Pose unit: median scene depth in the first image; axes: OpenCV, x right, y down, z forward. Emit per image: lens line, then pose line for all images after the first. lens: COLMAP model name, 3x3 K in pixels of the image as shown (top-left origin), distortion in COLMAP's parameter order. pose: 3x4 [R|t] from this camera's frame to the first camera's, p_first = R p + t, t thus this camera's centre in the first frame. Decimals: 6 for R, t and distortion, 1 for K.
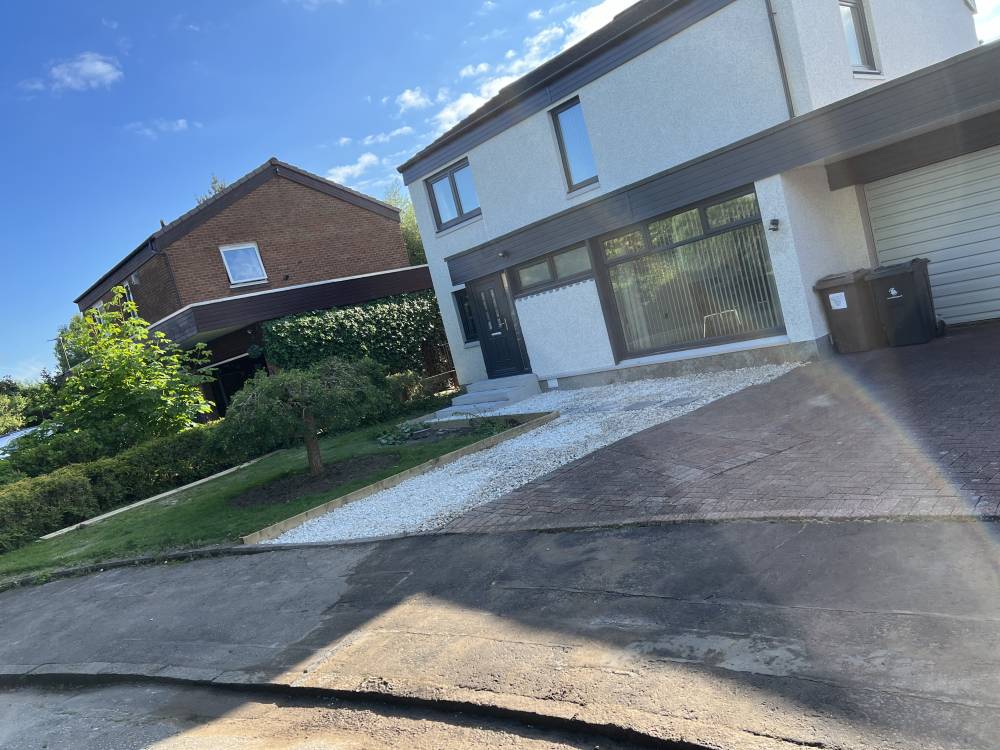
lens RADIAL K [[755.5, 0, 491.1], [0, 755.5, 371.4], [0, 0, 1]] dist [0.047142, -0.051816]
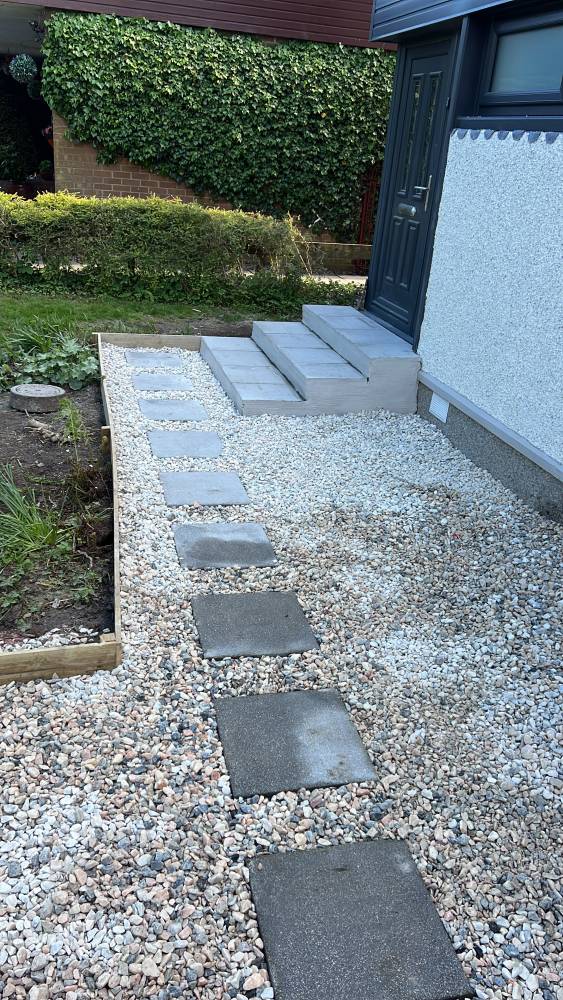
lens RADIAL K [[793.0, 0, 281.5], [0, 793.0, 500.0], [0, 0, 1]] dist [0.017144, -0.002415]
pose [[0.851443, 0.458273, -0.255011, 0.107605], [-0.322837, 0.841195, 0.433783, -0.069429], [0.413305, -0.287015, 0.864177, 0.502574]]
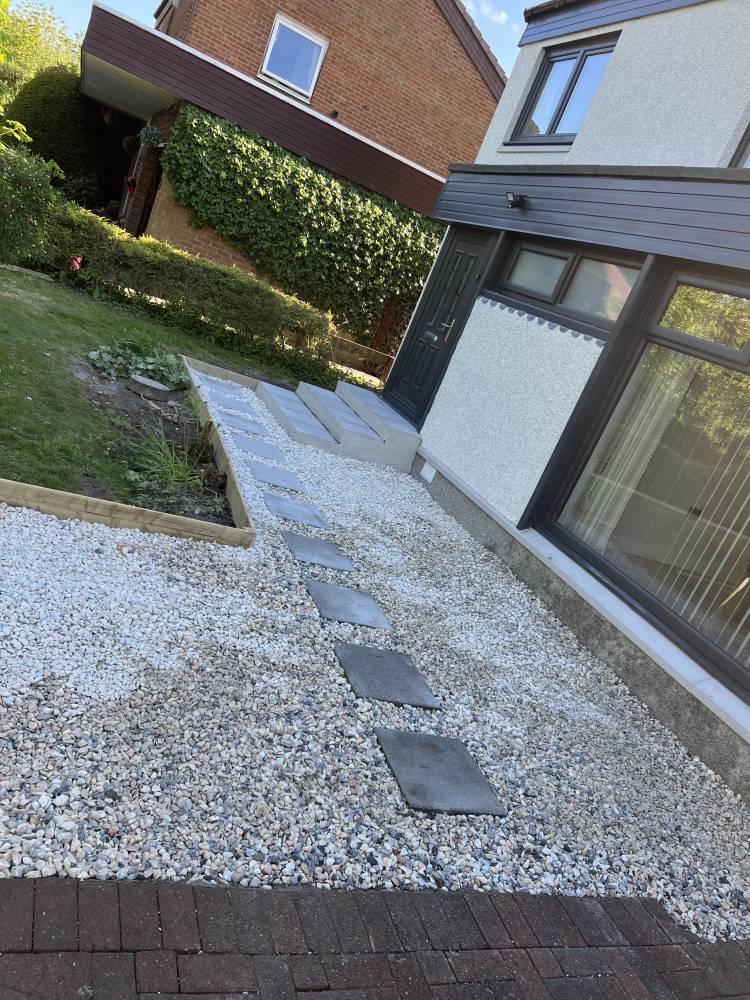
lens RADIAL K [[747.6, 0, 374.4], [0, 747.6, 519.5], [0, 0, 1]] dist [0.048706, -0.096227]
pose [[0.760550, 0.636990, -0.125723, 0.111175], [-0.592474, 0.760082, 0.266925, -0.059908], [0.265588, -0.128523, 0.955481, 0.393849]]
